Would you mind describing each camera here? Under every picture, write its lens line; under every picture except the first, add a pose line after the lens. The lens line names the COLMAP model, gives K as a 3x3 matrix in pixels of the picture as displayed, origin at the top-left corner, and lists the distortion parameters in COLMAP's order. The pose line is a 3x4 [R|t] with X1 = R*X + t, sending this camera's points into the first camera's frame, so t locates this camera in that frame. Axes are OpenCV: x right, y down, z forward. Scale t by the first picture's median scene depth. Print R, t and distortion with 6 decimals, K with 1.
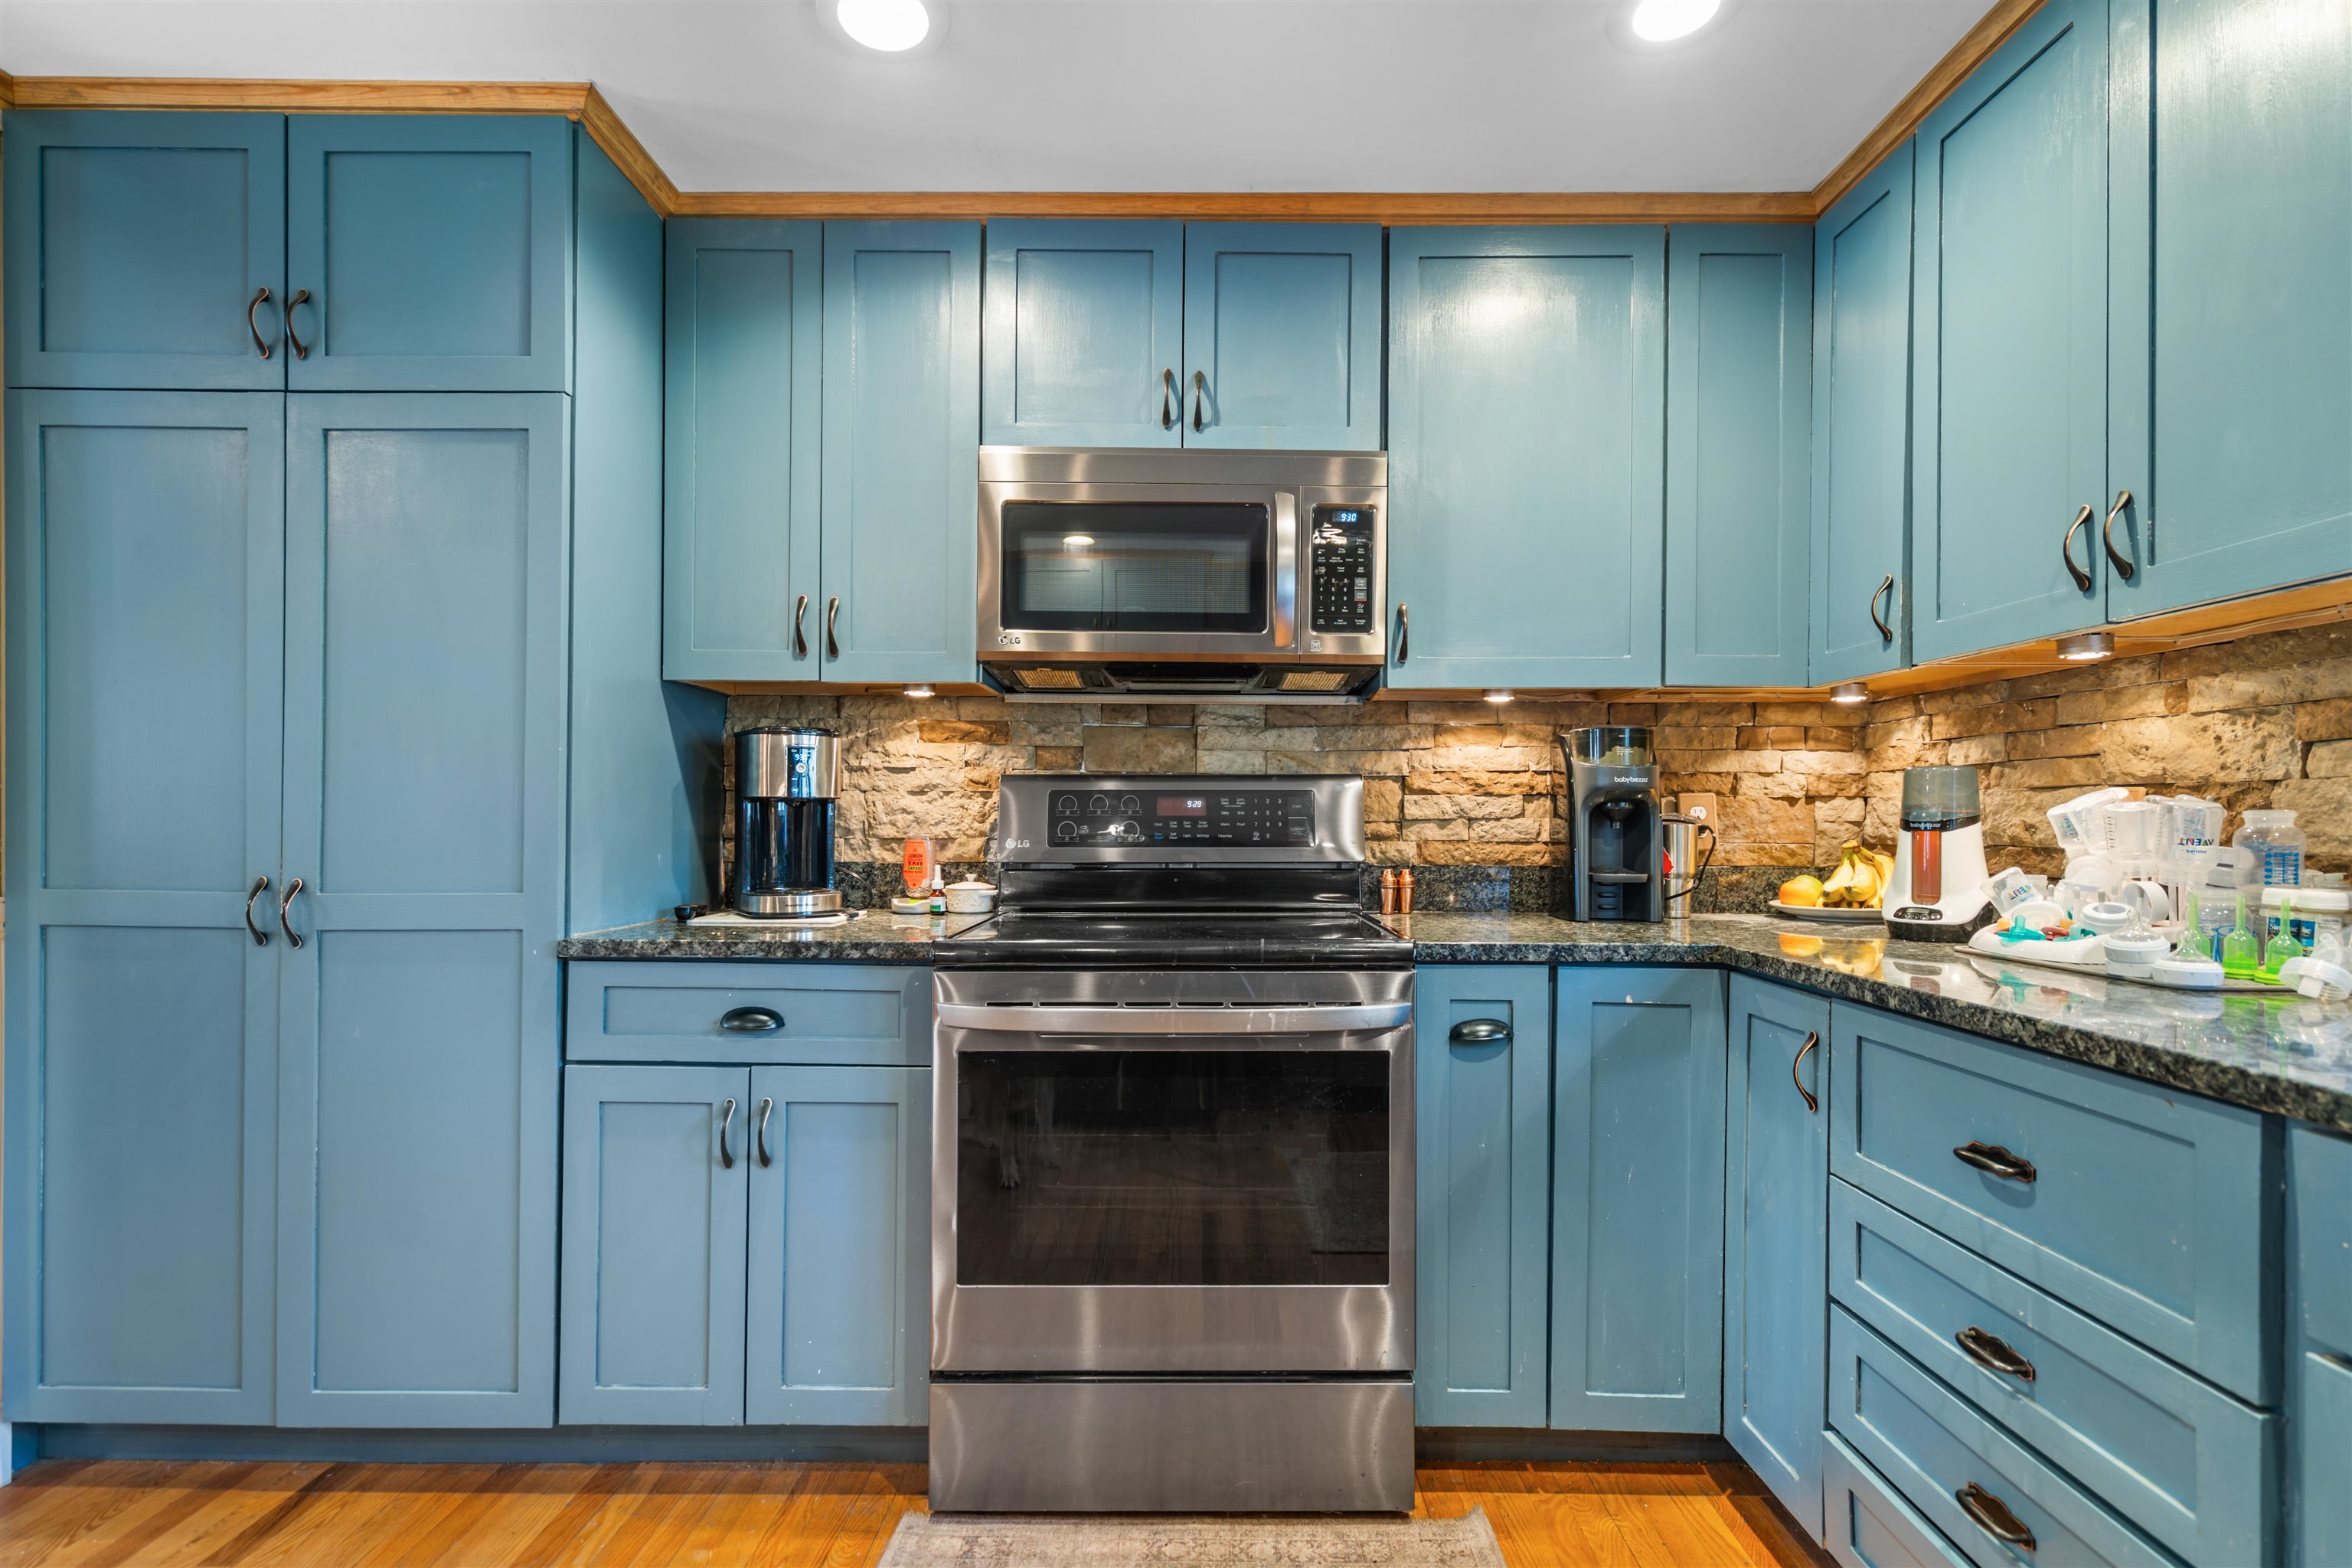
lens RADIAL K [[1089.0, 0, 1201.7], [0, 1089.0, 827.5], [0, 0, 1]] dist [0.007859, -0.000985]
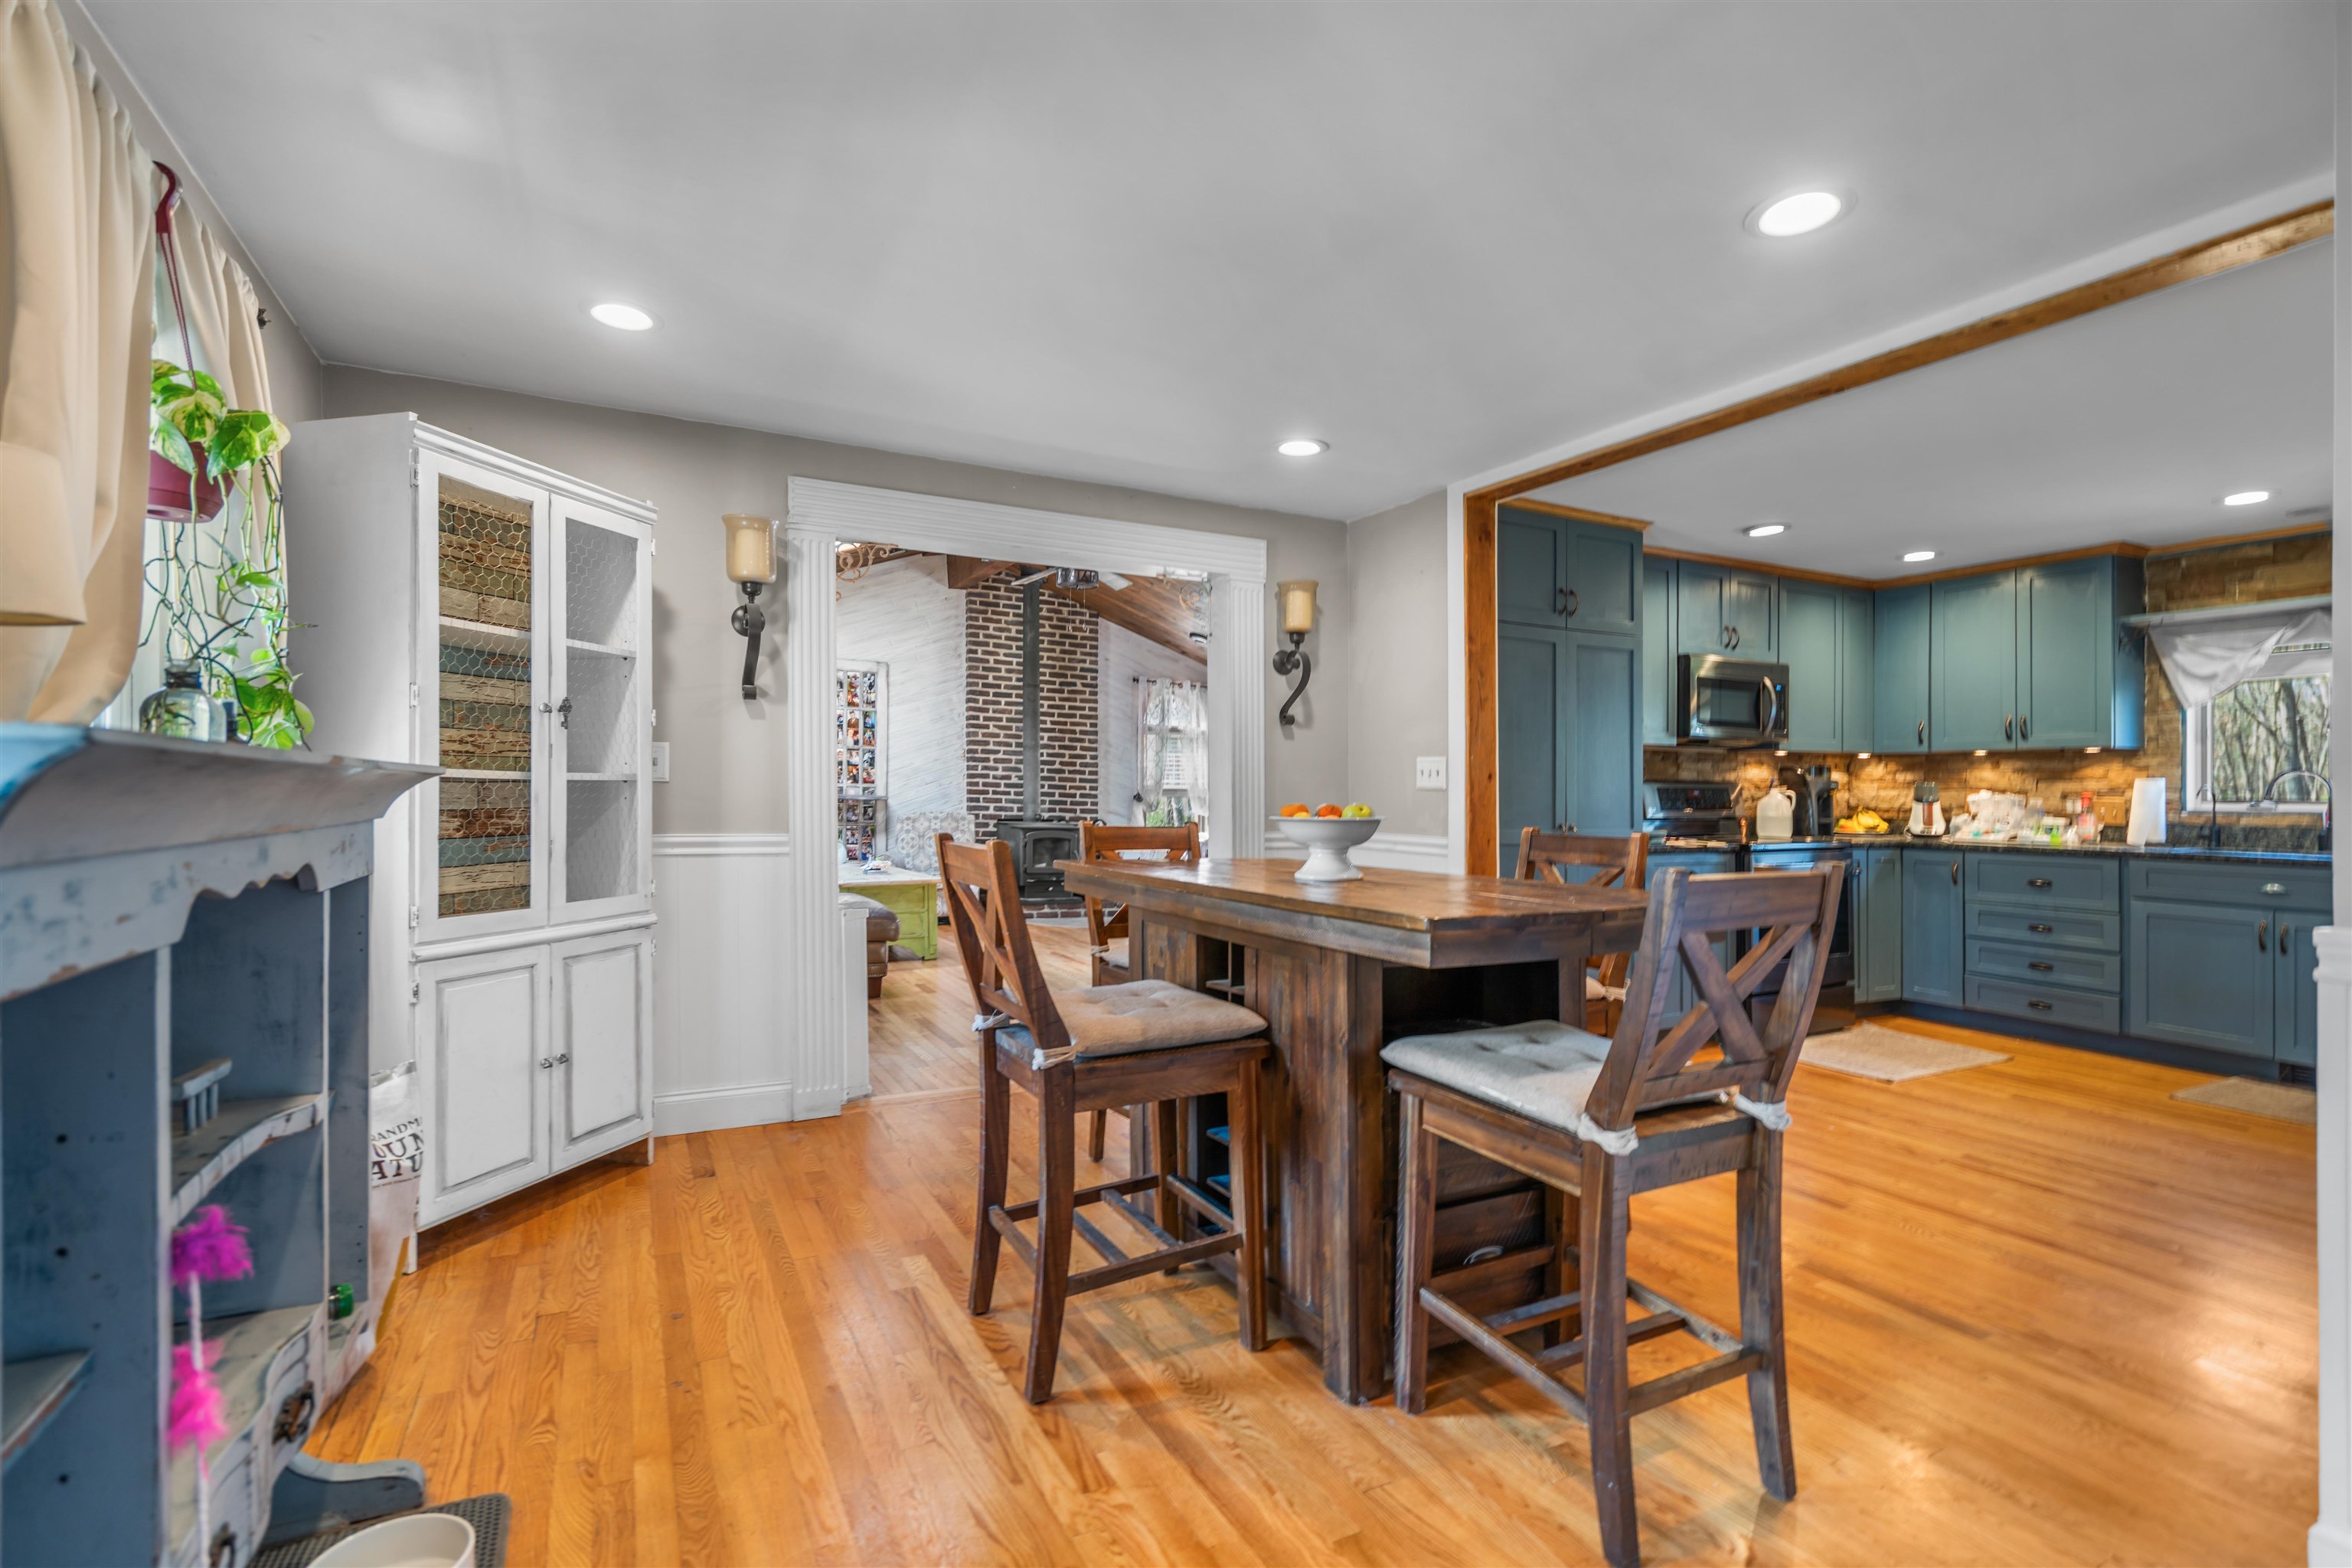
lens RADIAL K [[1089.0, 0, 1166.8], [0, 1089.0, 782.7], [0, 0, 1]] dist [0.007859, -0.000985]
pose [[0.882172, 0.005031, 0.470901, -2.984452], [0.000096, 0.999941, -0.010863, -0.025488], [-0.470928, 0.009628, 0.882119, -0.802024]]
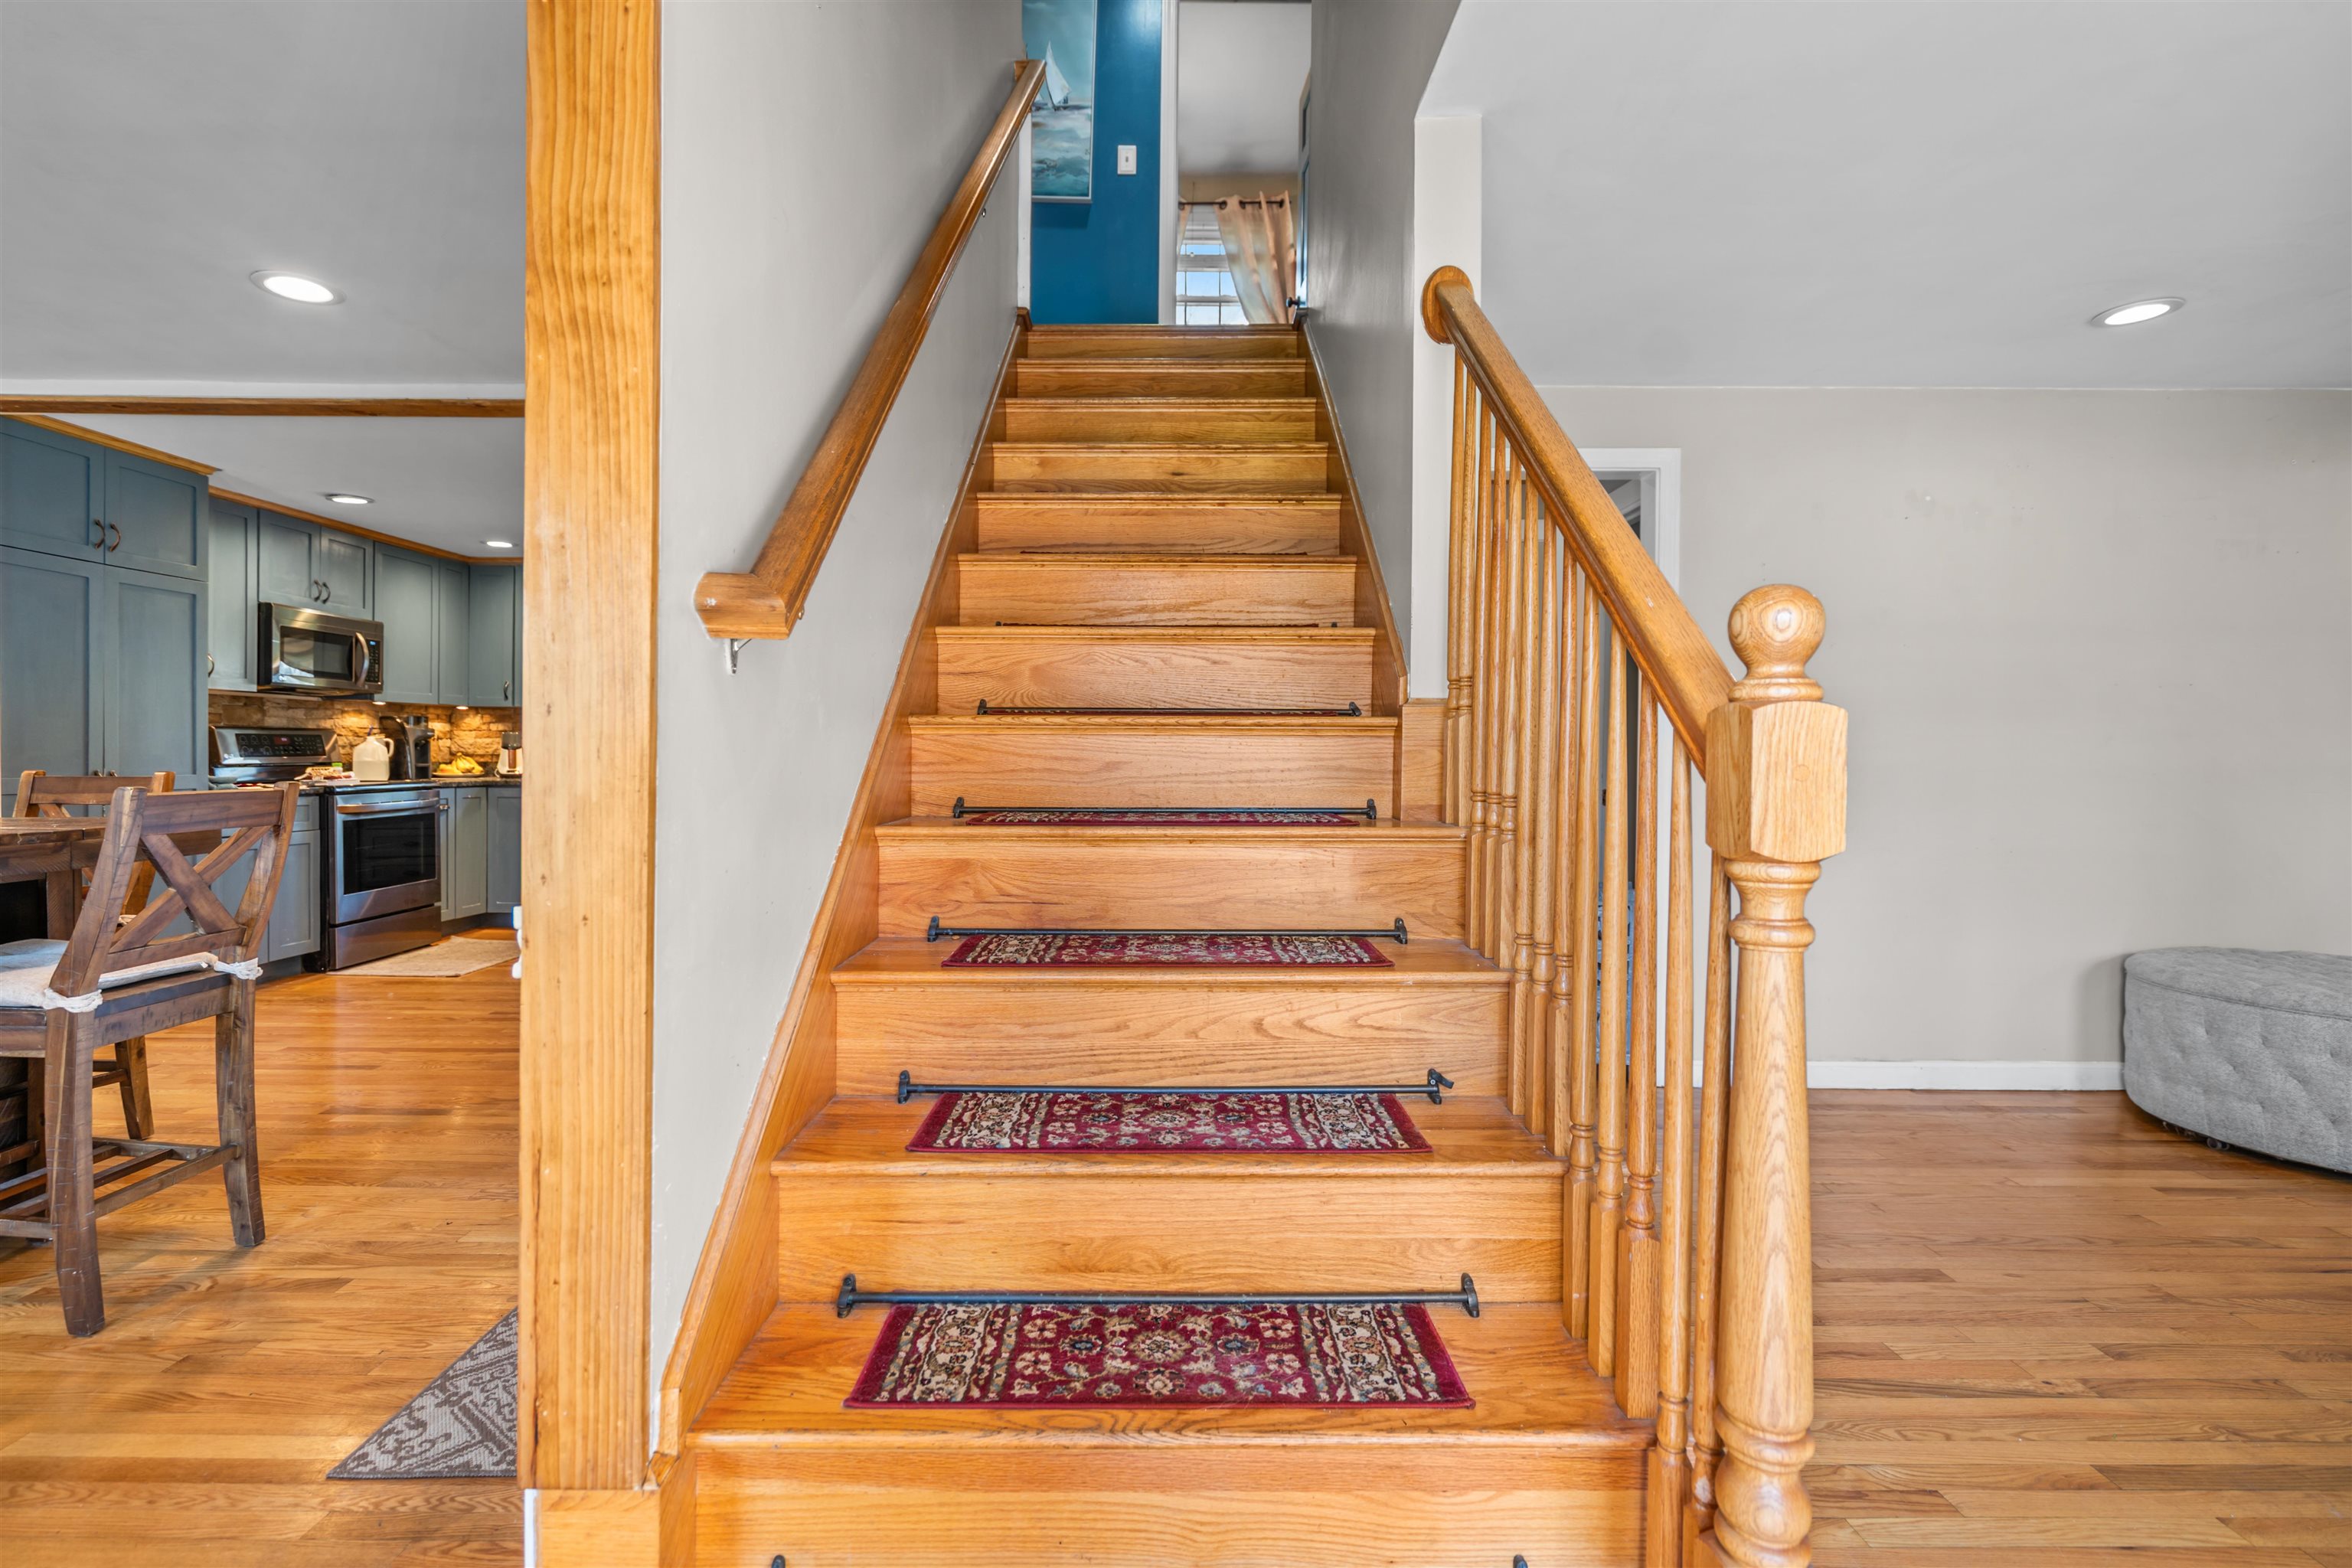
lens RADIAL K [[1089.0, 0, 1162.2], [0, 1089.0, 749.2], [0, 0, 1]] dist [0.007859, -0.000985]
pose [[-0.006905, -0.003417, 0.999970, -3.411550], [0.000066, 0.999994, 0.003417, -0.011895], [-0.999976, 0.000089, -0.006905, -1.330656]]
